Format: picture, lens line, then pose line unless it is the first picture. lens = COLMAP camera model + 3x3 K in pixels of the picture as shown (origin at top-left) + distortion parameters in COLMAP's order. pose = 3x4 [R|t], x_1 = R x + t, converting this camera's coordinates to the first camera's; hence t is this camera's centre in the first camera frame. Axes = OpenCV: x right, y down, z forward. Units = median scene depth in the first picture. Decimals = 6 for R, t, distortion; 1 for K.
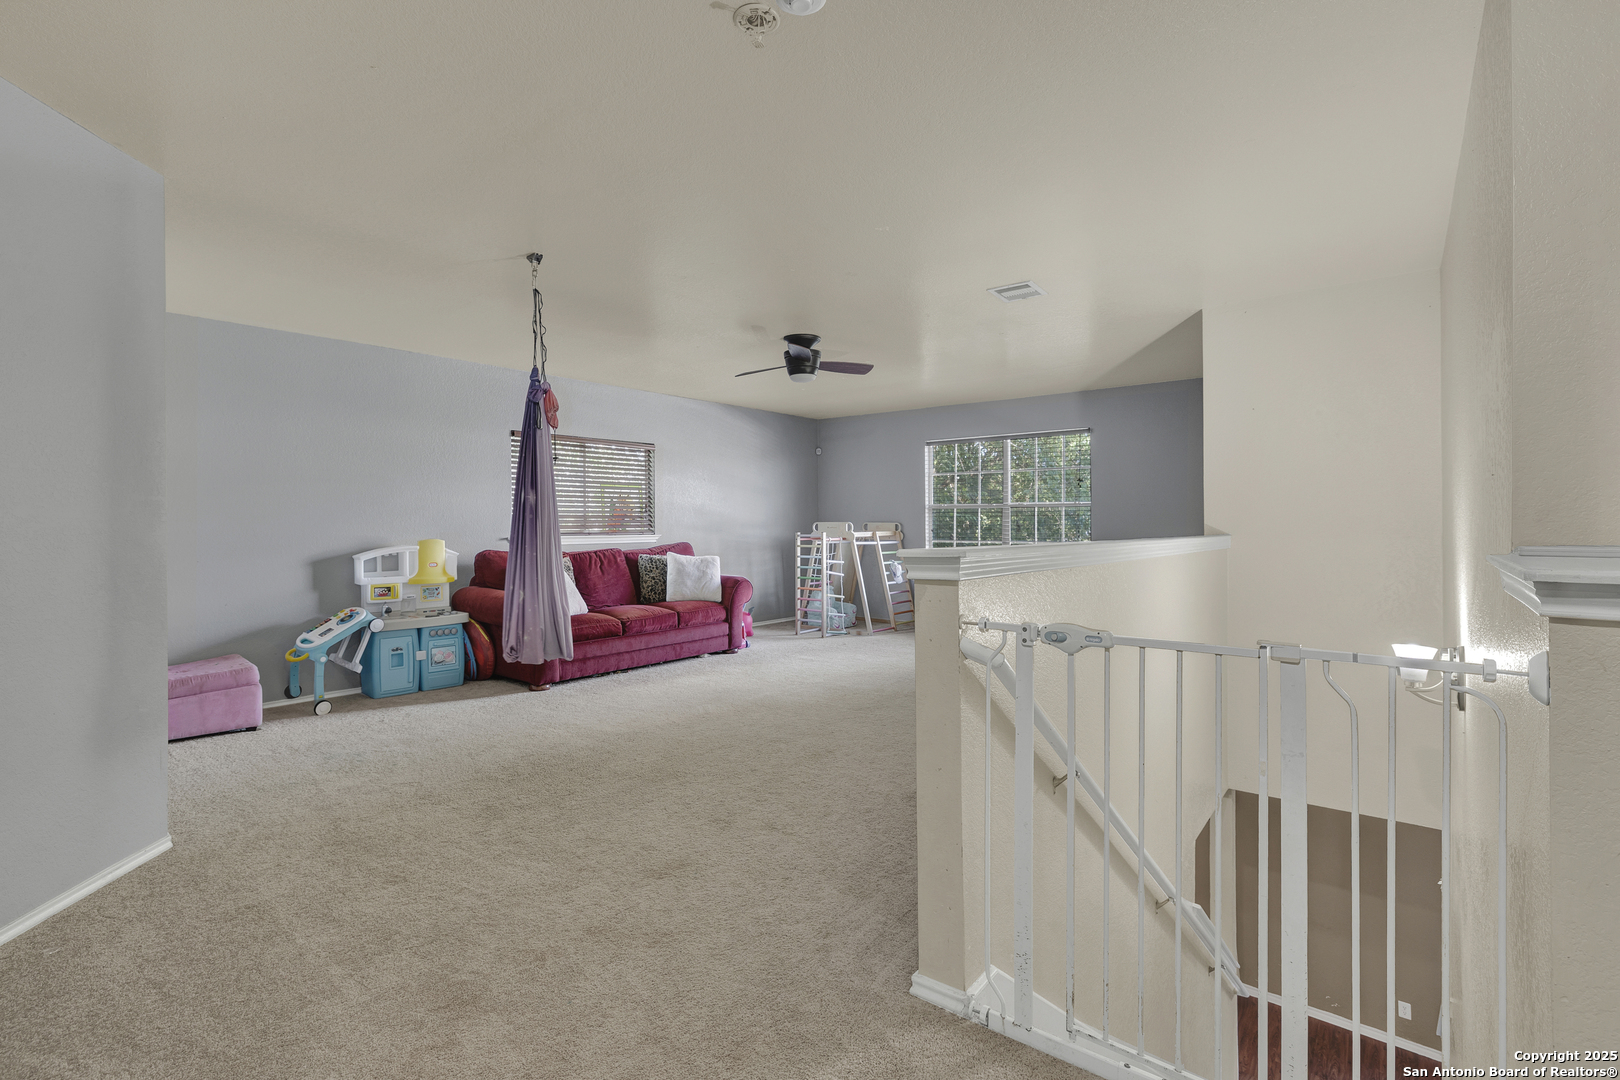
lens RADIAL K [[748.3, 0, 807.9], [0, 748.3, 533.4], [0, 0, 1]] dist [0.003484, -0.000600]
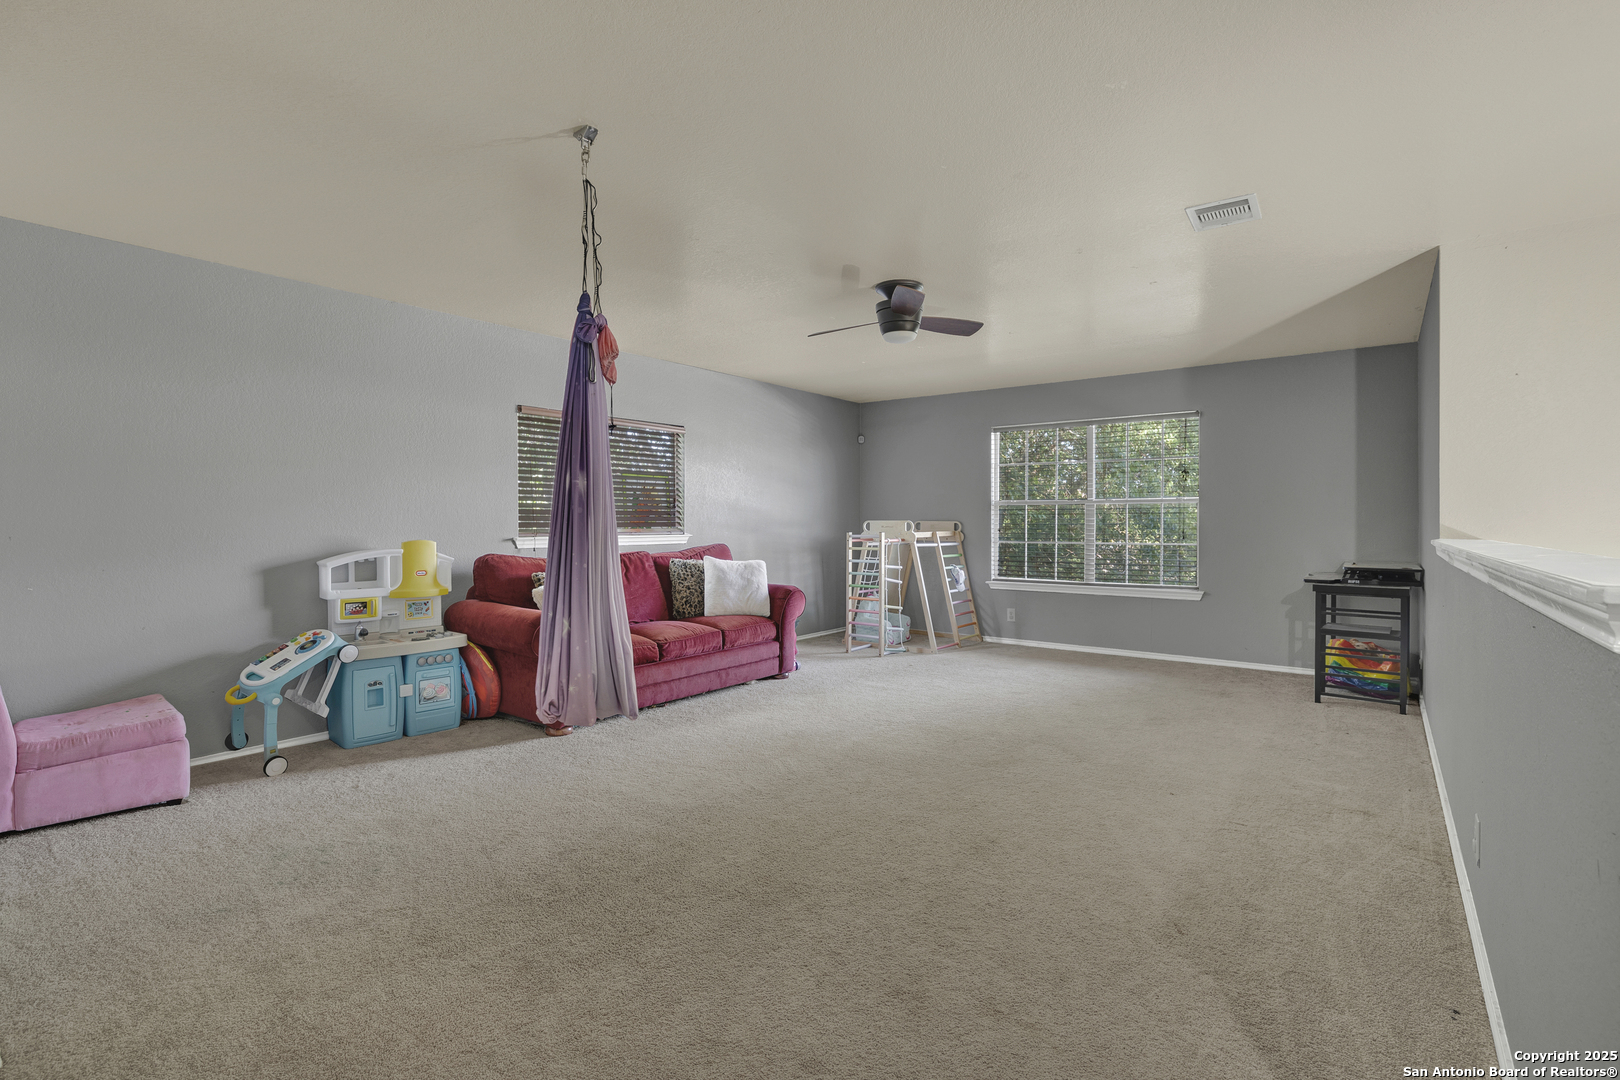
lens RADIAL K [[762.2, 0, 811.9], [0, 762.2, 532.9], [0, 0, 1]] dist [-0.003428, 0.001078]
pose [[0.999620, 0.003840, 0.027296, -0.127301], [-0.003888, 0.999991, 0.001703, -0.003084], [-0.027289, -0.001808, 0.999626, 0.215482]]
